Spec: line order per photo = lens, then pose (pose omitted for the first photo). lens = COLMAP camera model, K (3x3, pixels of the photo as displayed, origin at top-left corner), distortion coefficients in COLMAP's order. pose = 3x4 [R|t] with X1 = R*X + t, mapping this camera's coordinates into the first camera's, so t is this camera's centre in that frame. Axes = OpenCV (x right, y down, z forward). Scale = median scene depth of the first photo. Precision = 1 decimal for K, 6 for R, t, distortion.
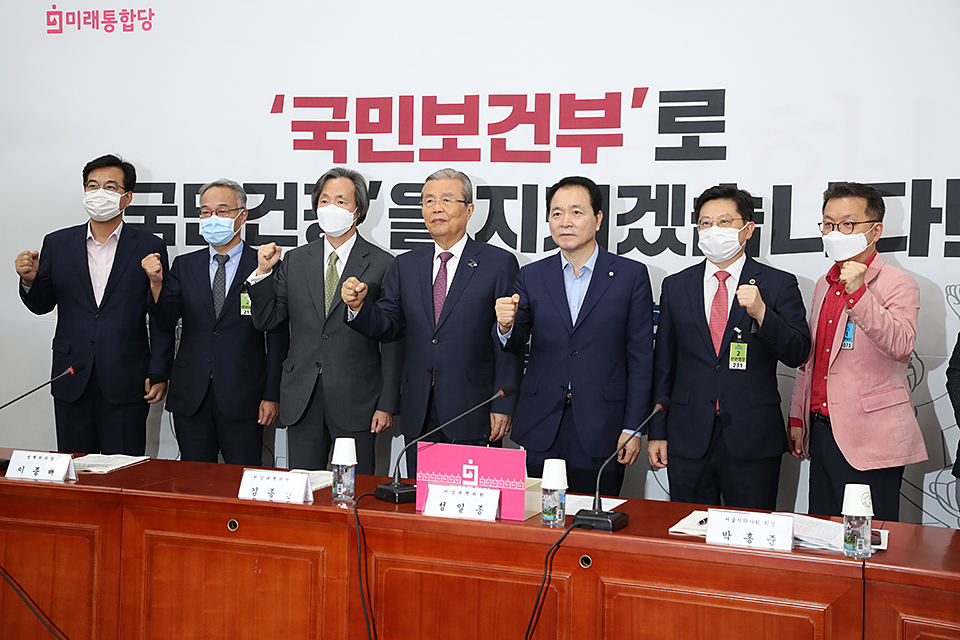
lens RADIAL K [[1357.7, 0, 473.5], [0, 1357.7, 317.6], [0, 0, 1]] dist [0.201237, 0.000000]
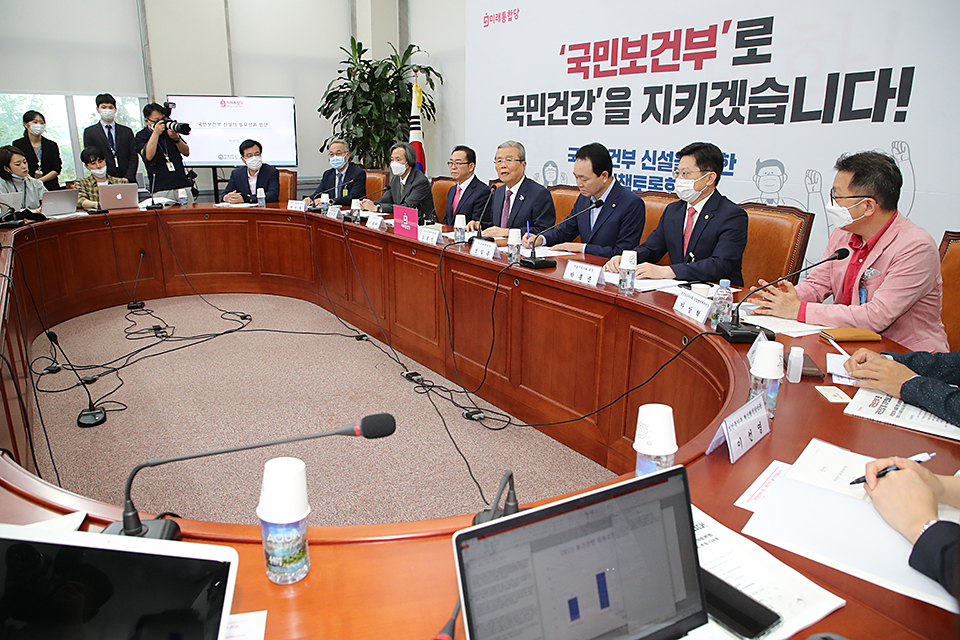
lens RADIAL K [[650.9, 0, 476.7], [0, 650.9, 321.6], [0, 0, 1]] dist [-0.080005, 0.038984]
pose [[0.820029, 0.139322, -0.555105, 0.337078], [-0.013130, 0.974242, 0.225121, 0.017191], [0.572171, -0.177317, 0.800736, 0.143203]]
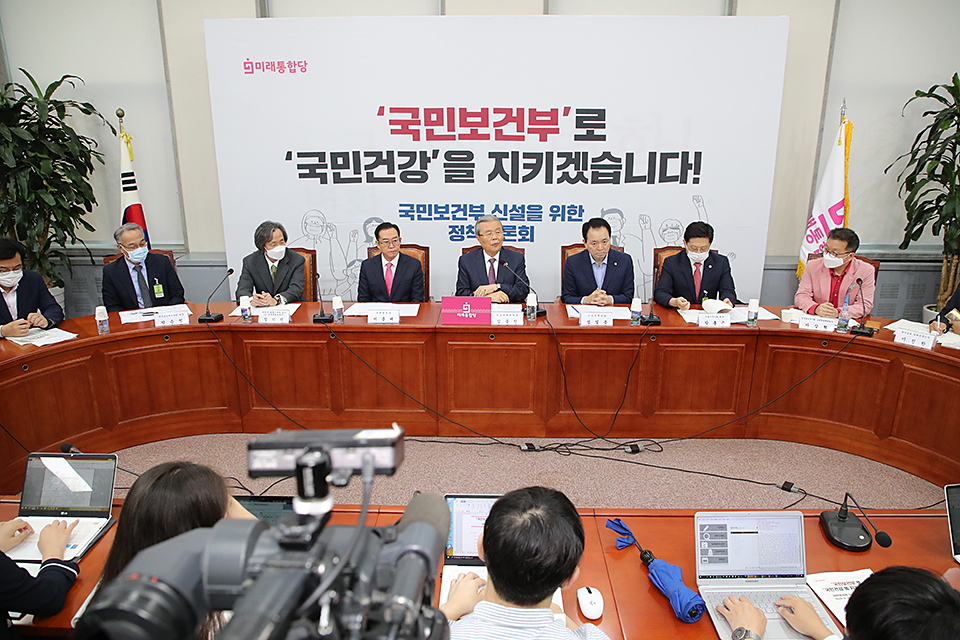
lens RADIAL K [[650.9, 0, 478.5], [0, 650.9, 327.9], [0, 0, 1]] dist [-0.080005, 0.038984]
pose [[0.944009, -0.120674, 0.307059, -0.358284], [0.036326, 0.963066, 0.266805, -0.103295], [-0.327914, -0.240712, 0.913526, 0.018321]]
